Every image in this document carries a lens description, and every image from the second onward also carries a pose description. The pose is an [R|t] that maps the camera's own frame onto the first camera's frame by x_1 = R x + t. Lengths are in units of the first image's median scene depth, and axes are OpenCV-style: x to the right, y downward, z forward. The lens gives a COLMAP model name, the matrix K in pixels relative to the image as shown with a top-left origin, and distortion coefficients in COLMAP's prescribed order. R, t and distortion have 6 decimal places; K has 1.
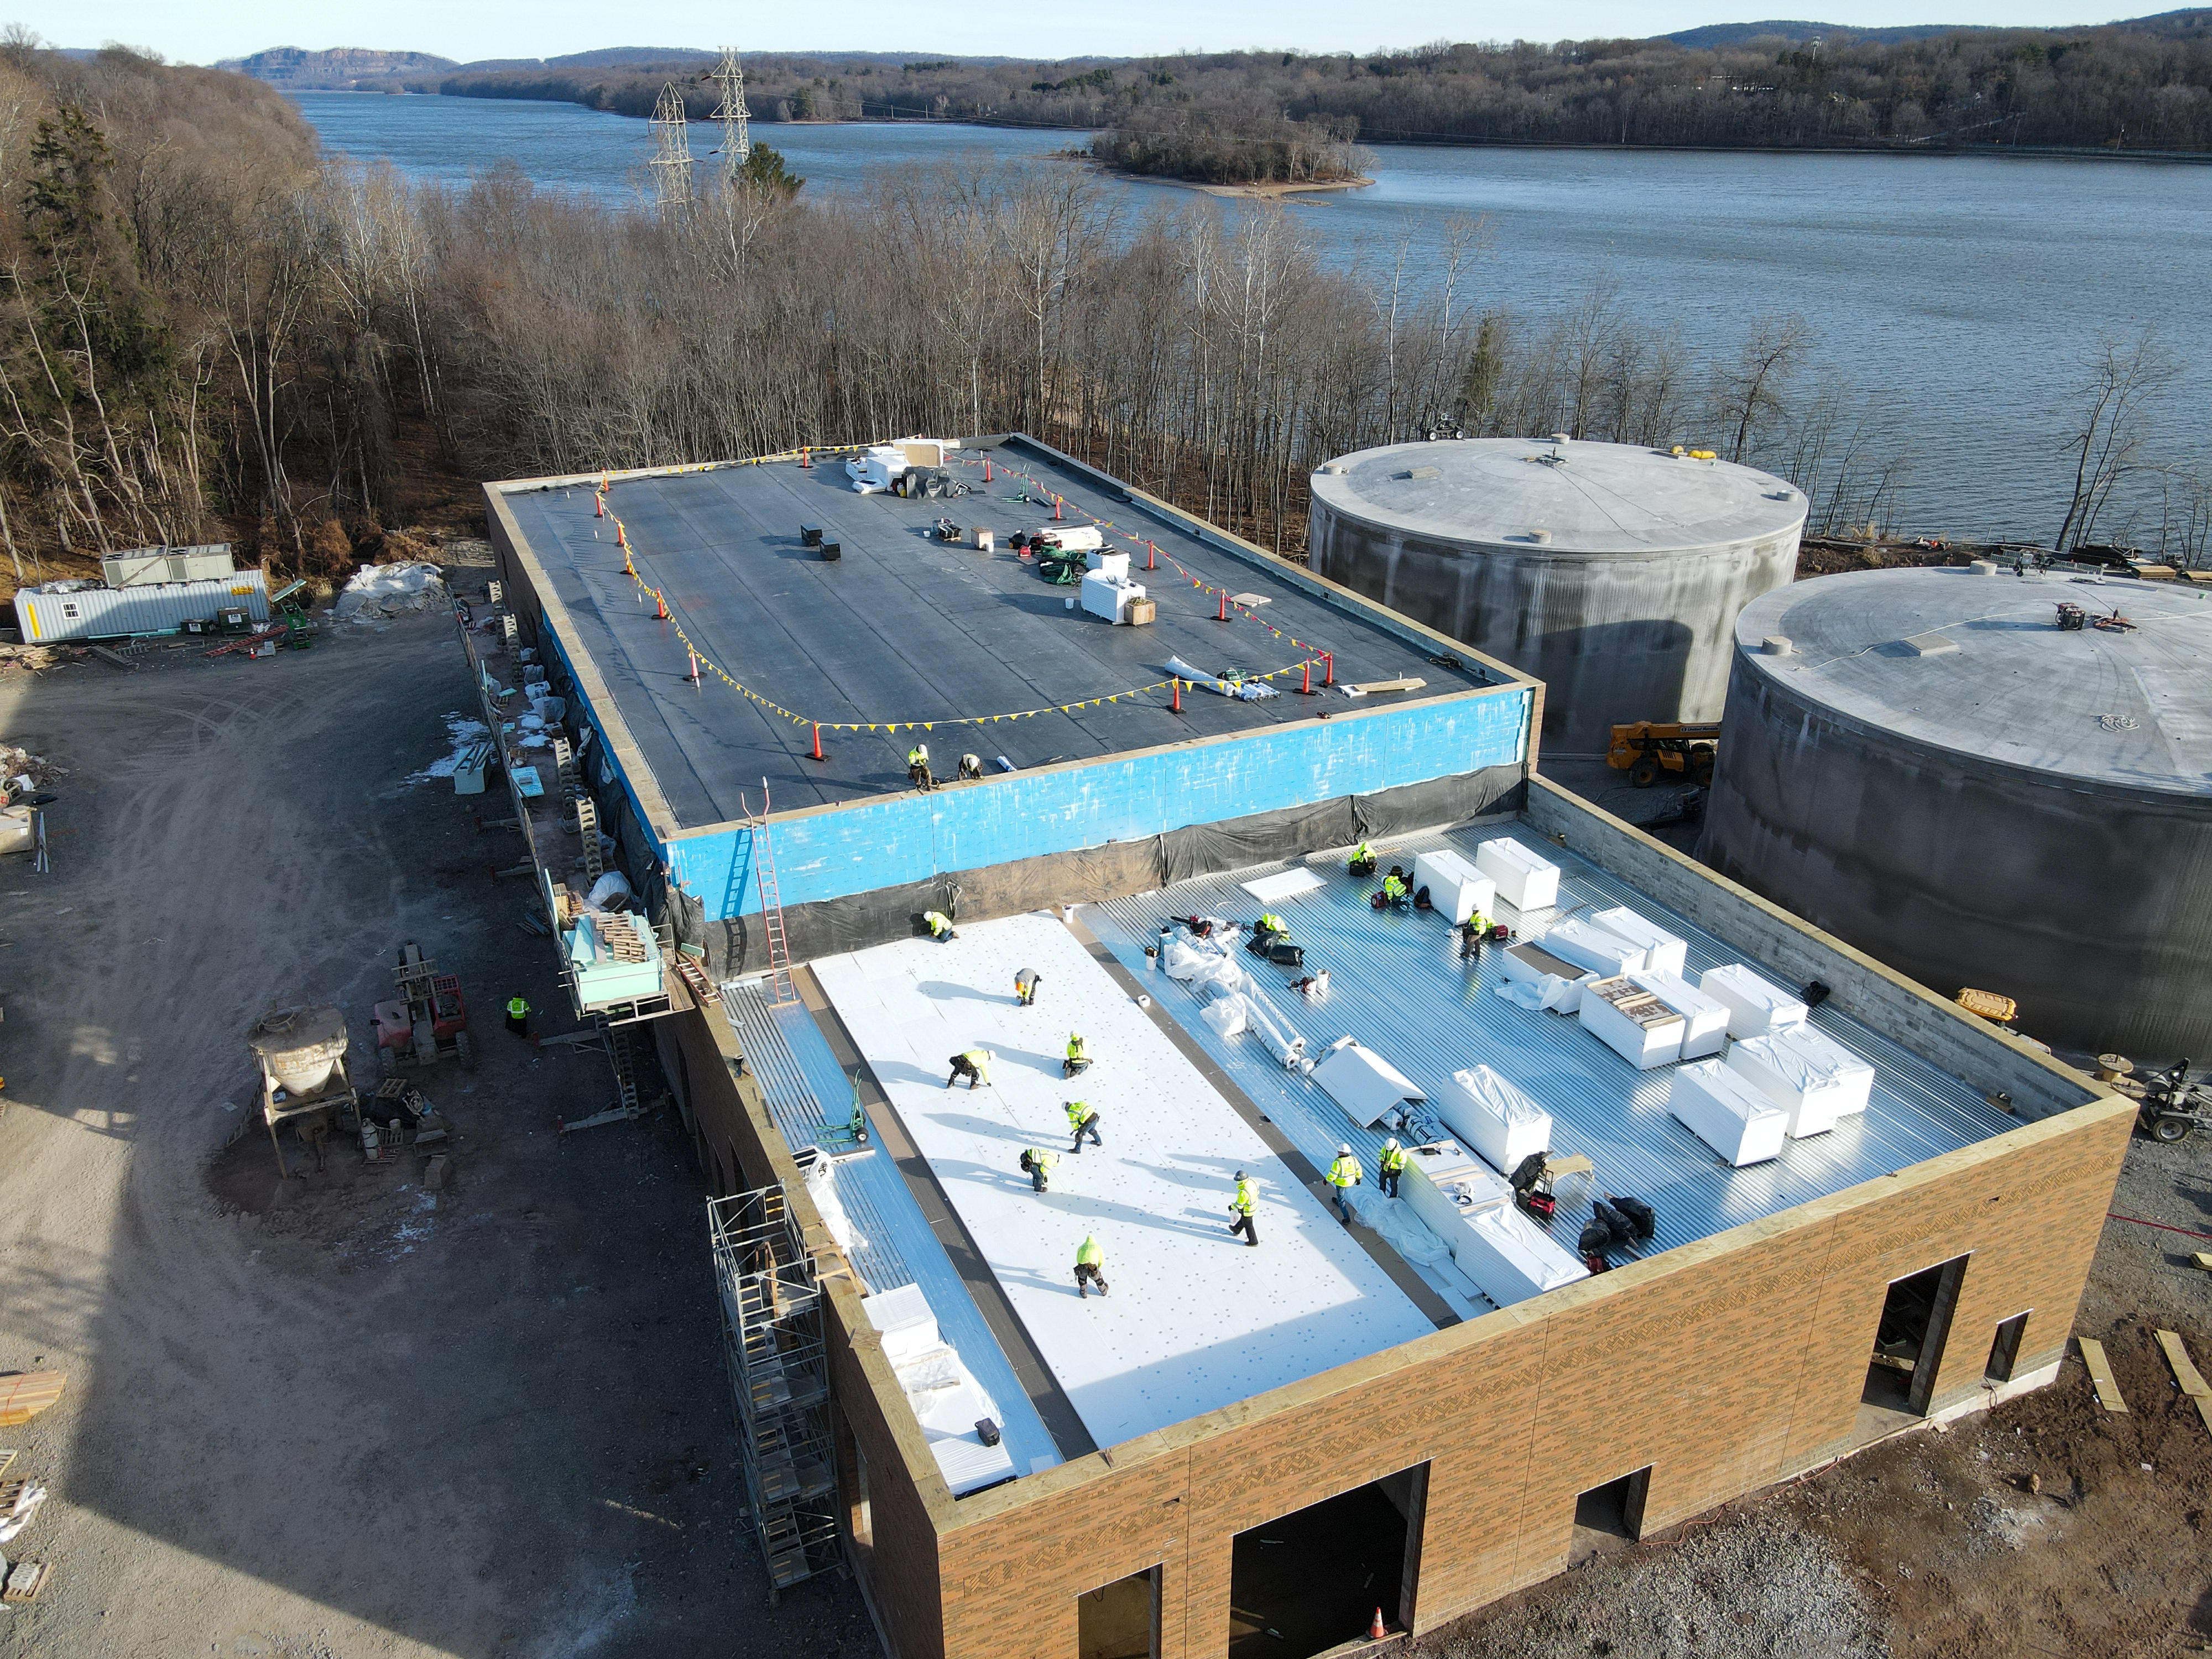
lens RADIAL K [[1624.5, 0, 1099.2], [0, 1624.5, 830.8], [0, 0, 1]] dist [0.007808, 0.008793]
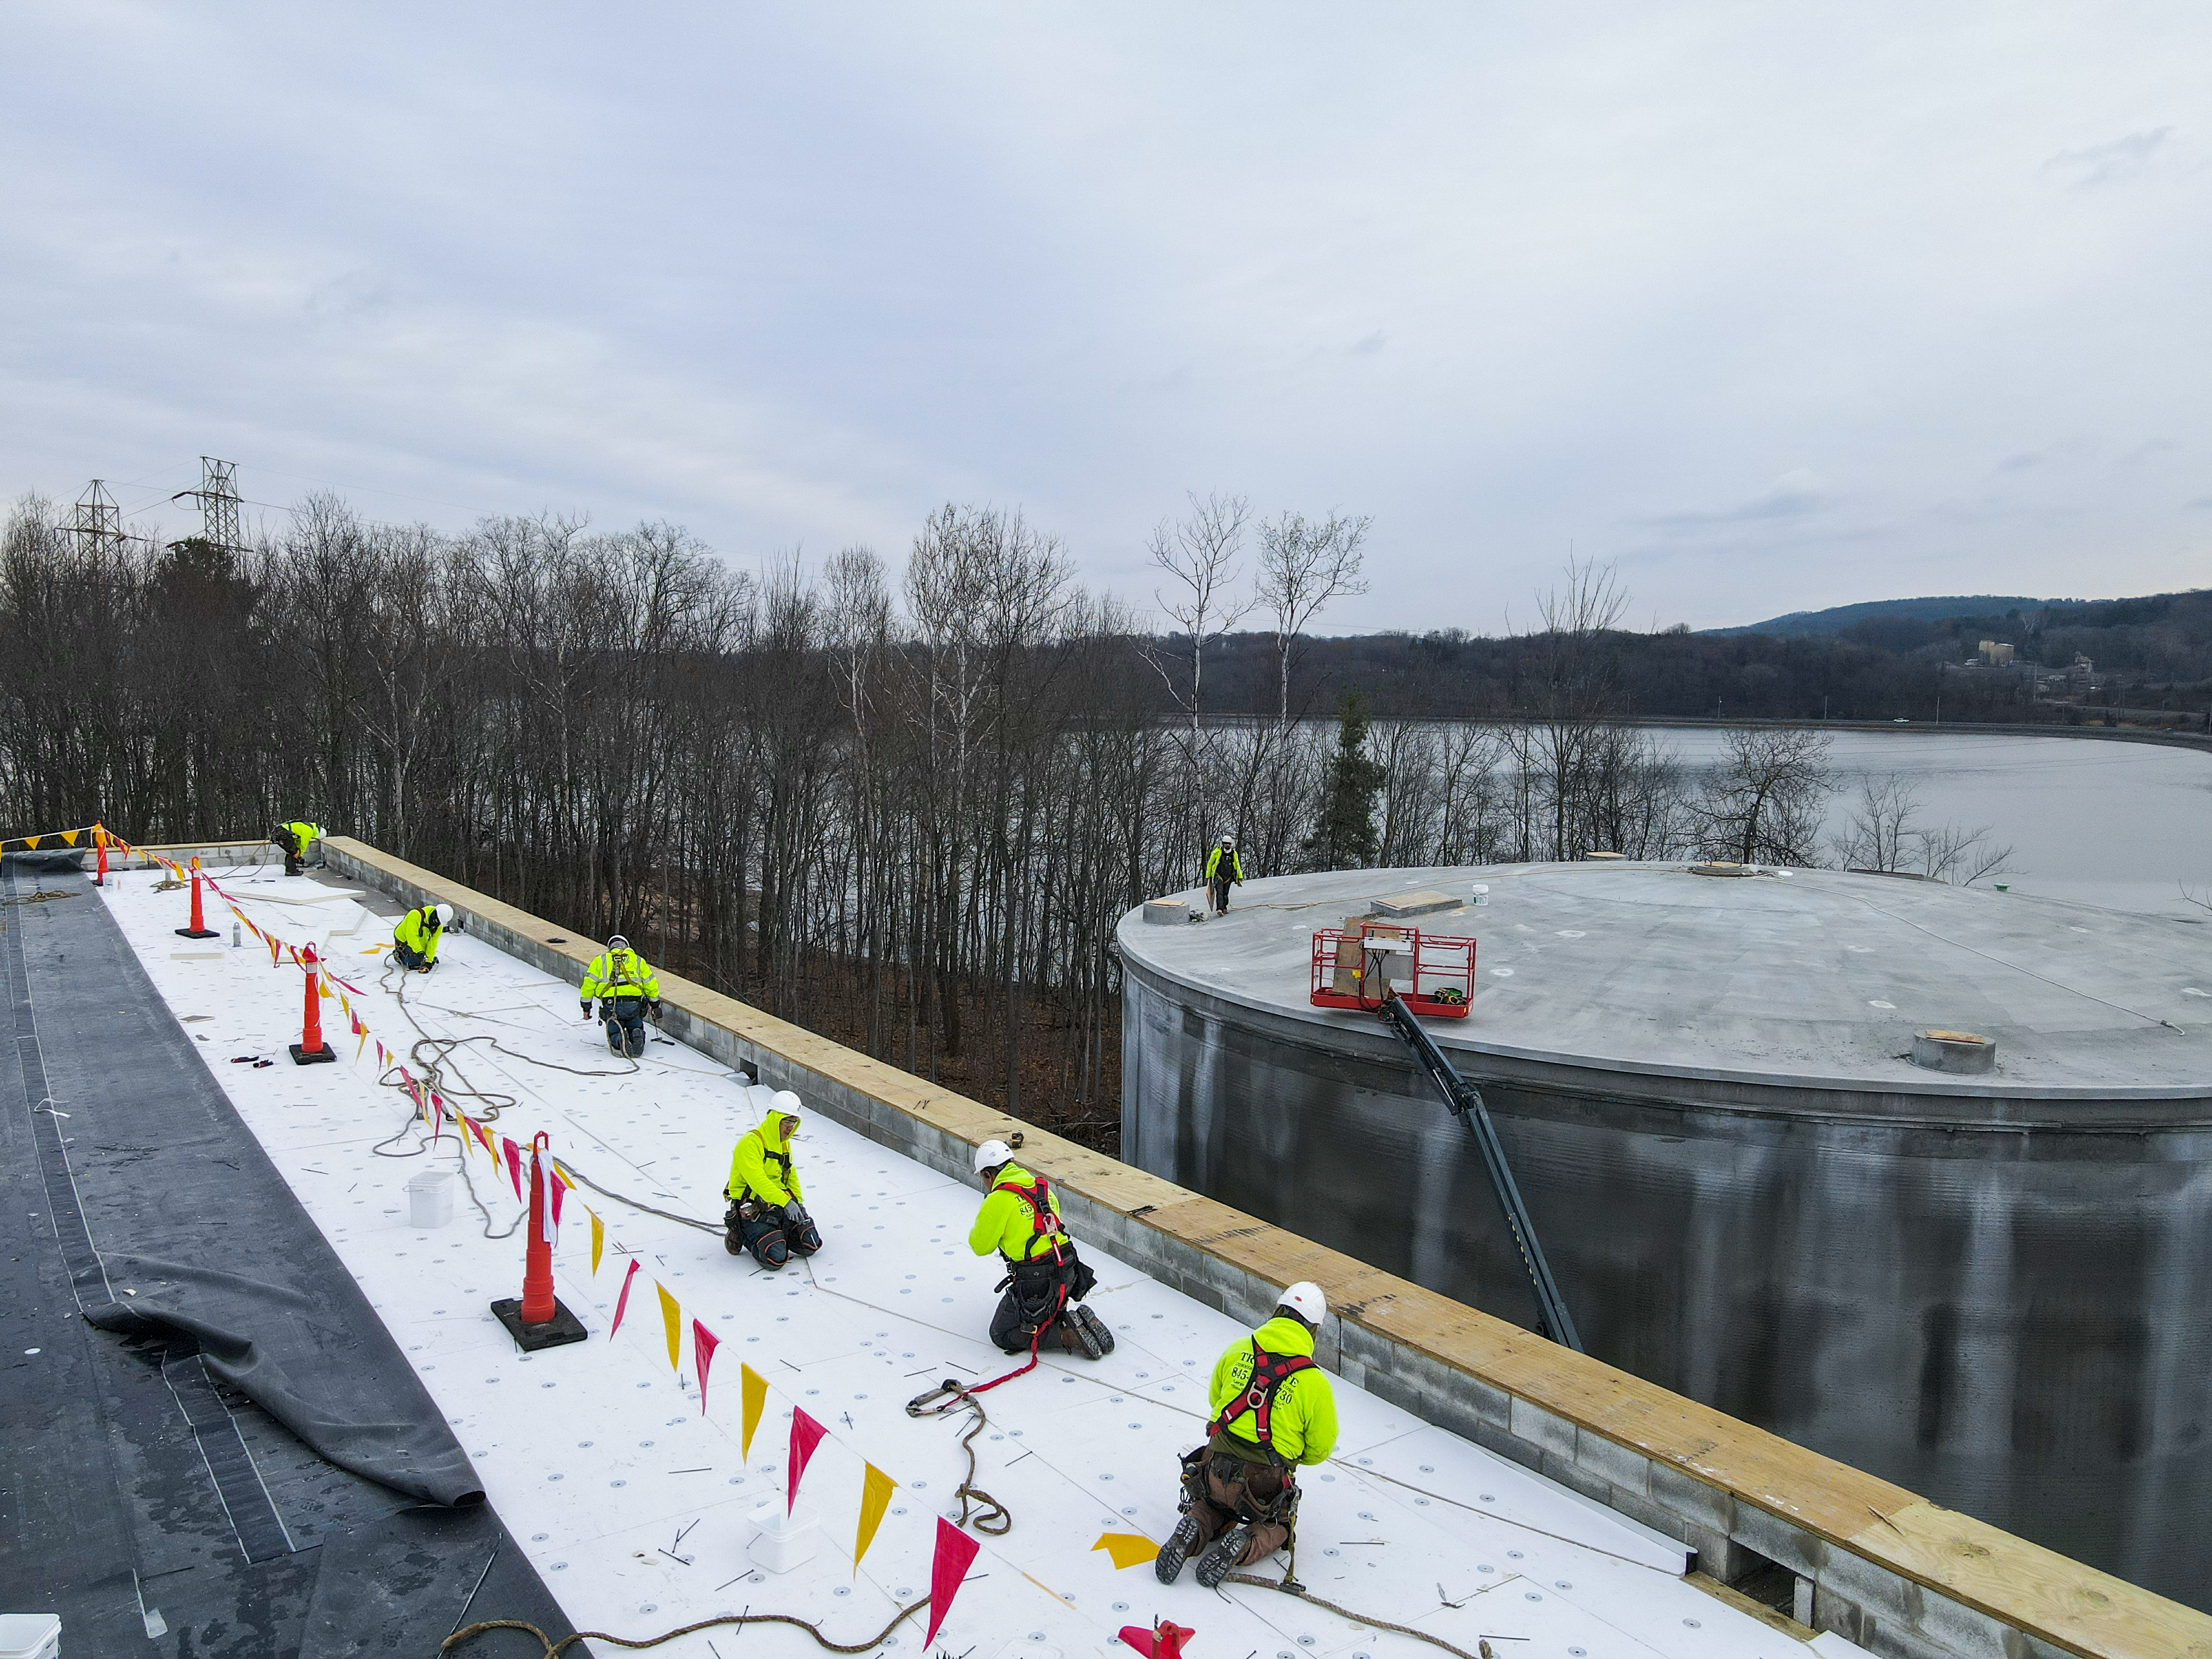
lens RADIAL K [[1624.5, 0, 1102.5], [0, 1624.5, 831.9], [0, 0, 1]] dist [0.007808, 0.008793]
pose [[0.981933, -0.004981, 0.189161, 0.062321], [0.067551, 0.943014, -0.325824, -0.130875], [-0.176759, 0.332716, 0.926313, 0.730297]]
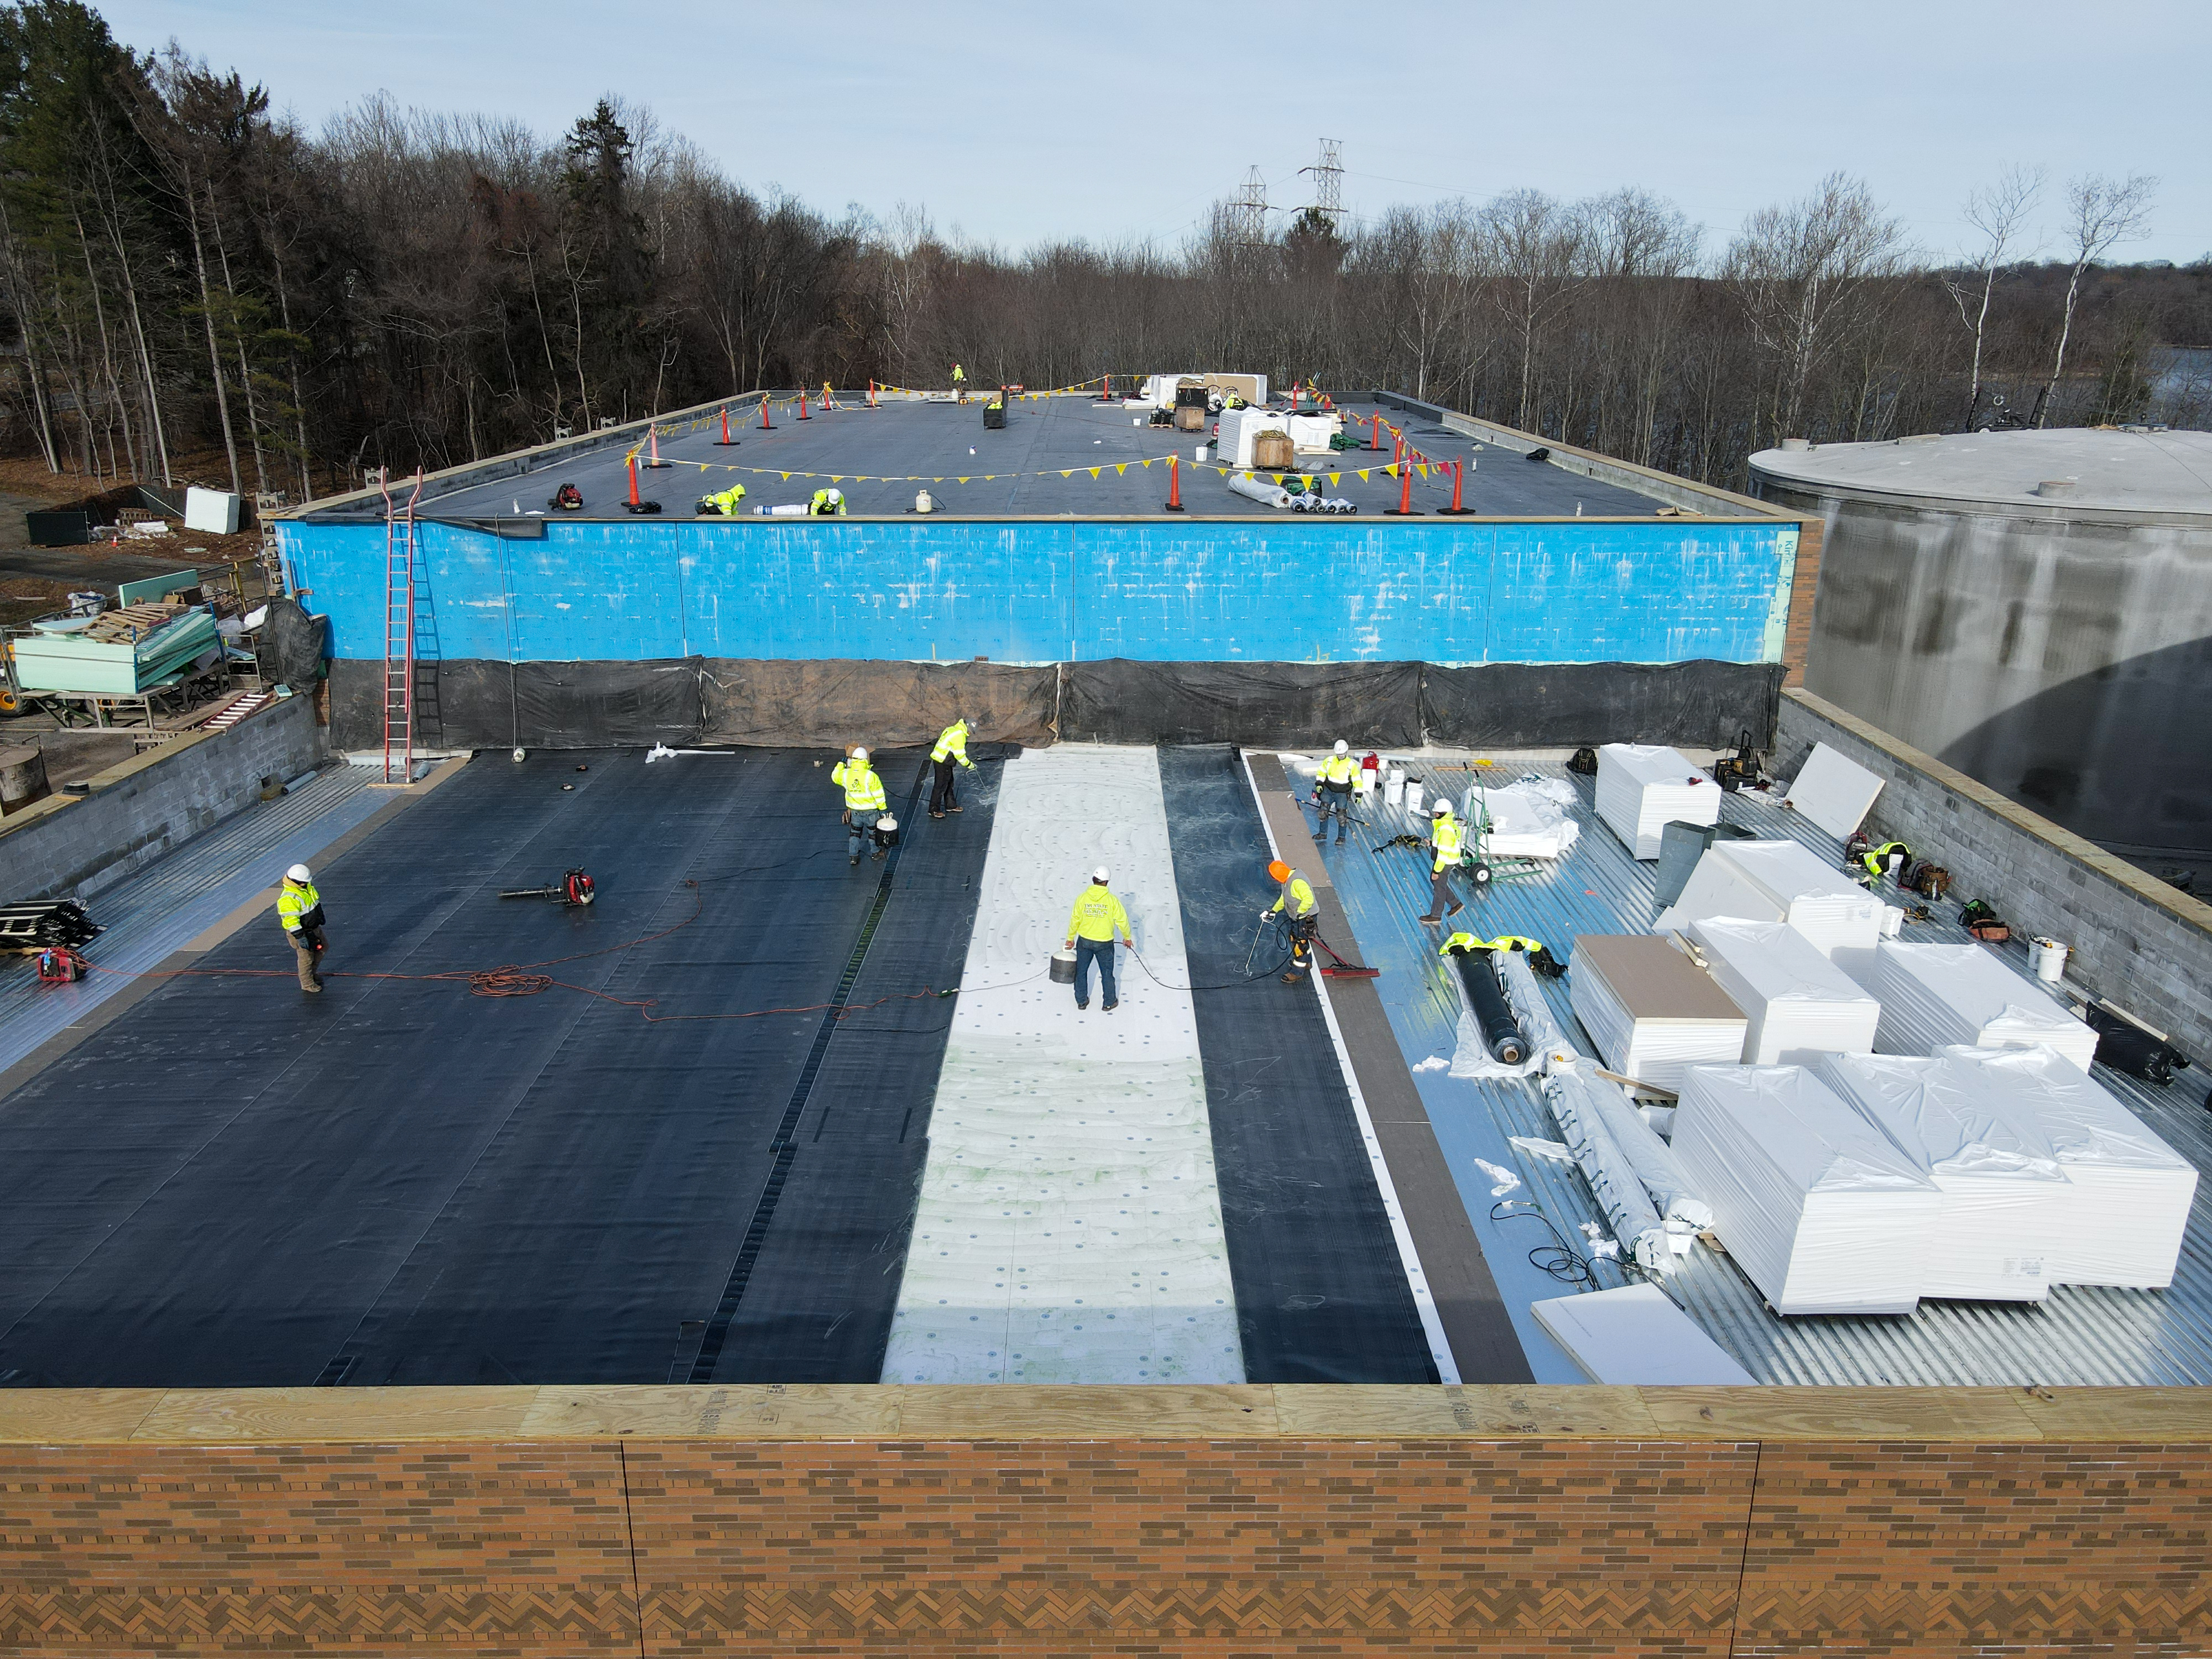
lens RADIAL K [[1624.5, 0, 1094.6], [0, 1624.5, 832.0], [0, 0, 1]] dist [0.007808, 0.008793]
pose [[0.911242, 0.133959, -0.389478, 0.191217], [-0.179440, 0.980290, -0.082660, 0.073258], [0.370728, 0.145211, 0.917319, 0.280645]]
